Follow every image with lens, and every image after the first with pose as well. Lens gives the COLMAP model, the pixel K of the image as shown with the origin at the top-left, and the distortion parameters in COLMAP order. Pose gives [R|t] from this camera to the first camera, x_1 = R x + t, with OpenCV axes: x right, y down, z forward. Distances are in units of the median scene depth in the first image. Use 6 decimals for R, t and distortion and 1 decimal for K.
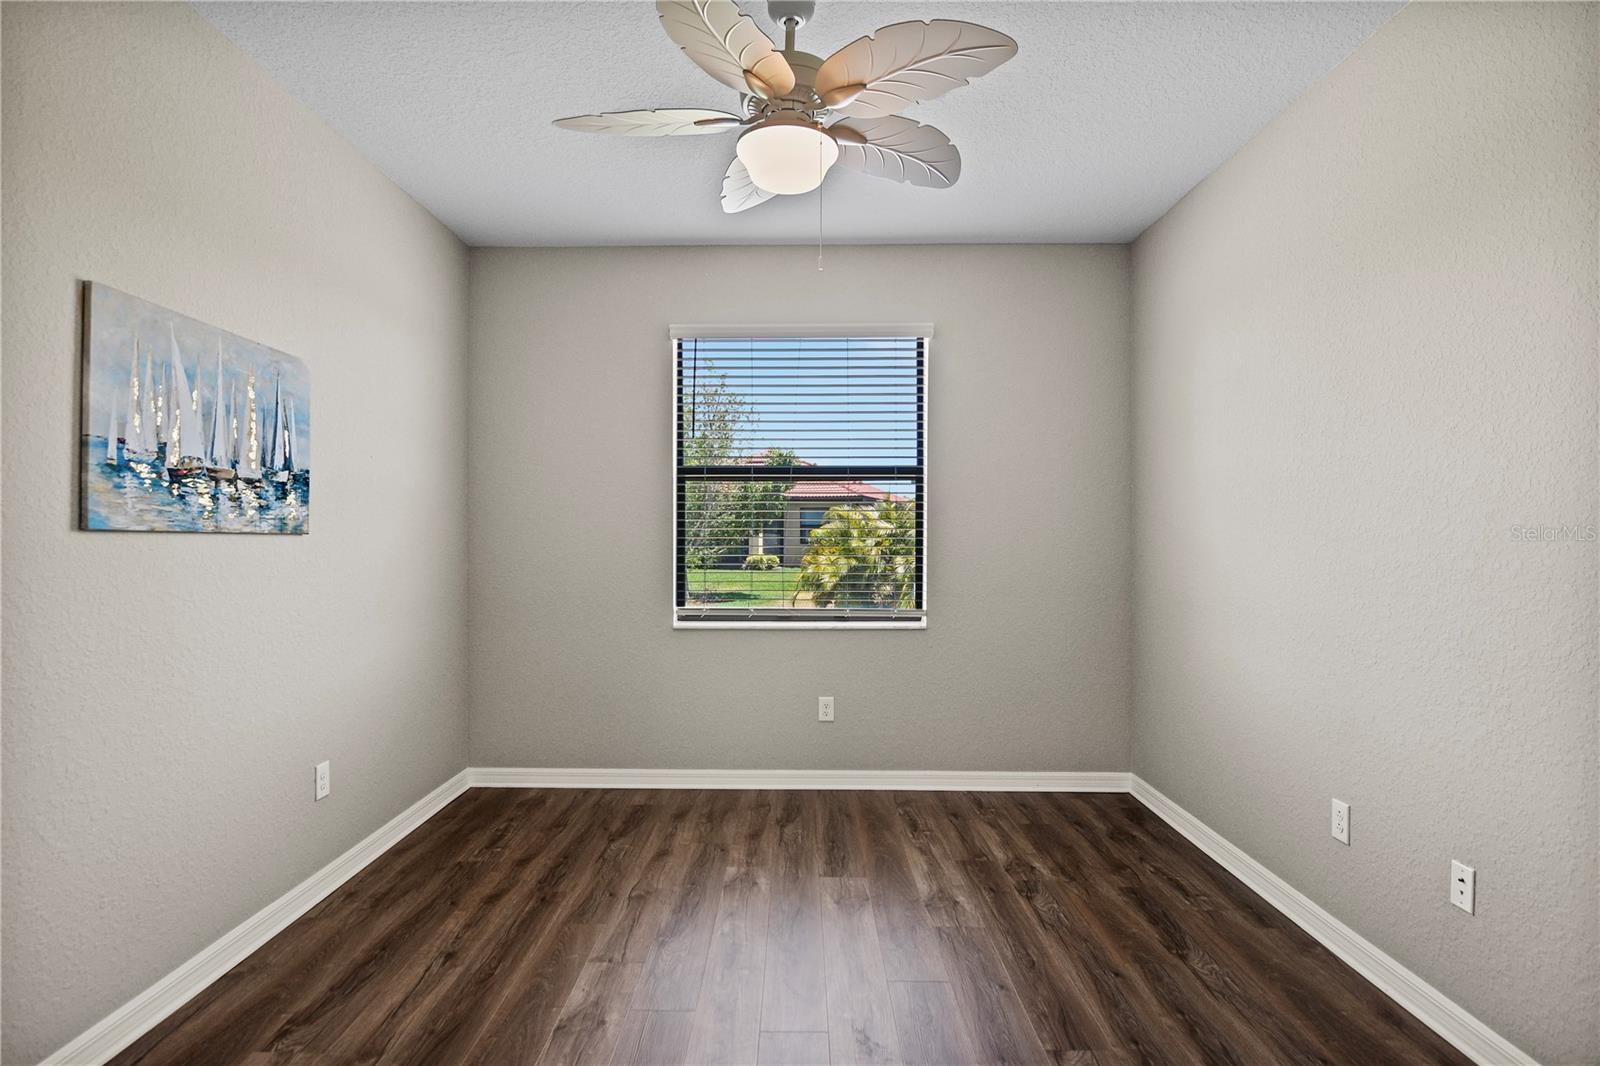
lens RADIAL K [[825.0, 0, 791.0], [0, 825.0, 542.8], [0, 0, 1]] dist [-0.003644, -0.012252]
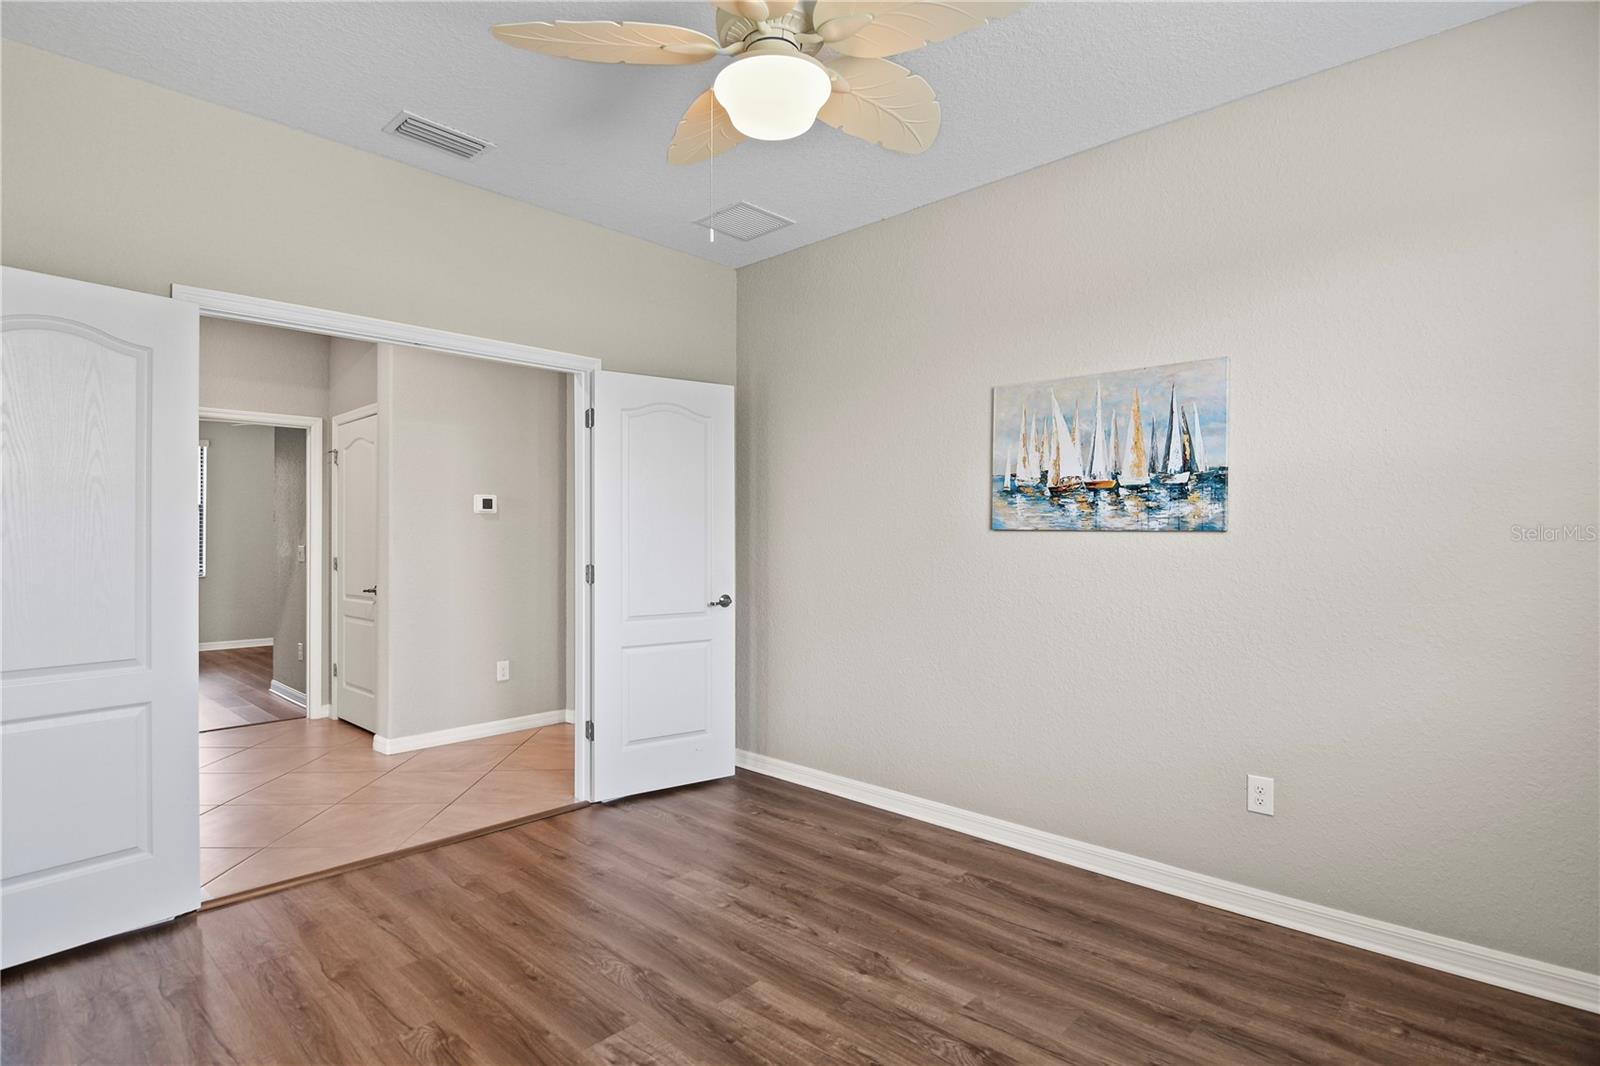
lens RADIAL K [[825.0, 0, 806.3], [0, 825.0, 544.3], [0, 0, 1]] dist [-0.003644, -0.012252]
pose [[-0.674889, 0.003770, -0.737910, 0.546862], [-0.009558, 0.999858, 0.013851, -0.004144], [0.737858, 0.016401, -0.674757, 1.453788]]
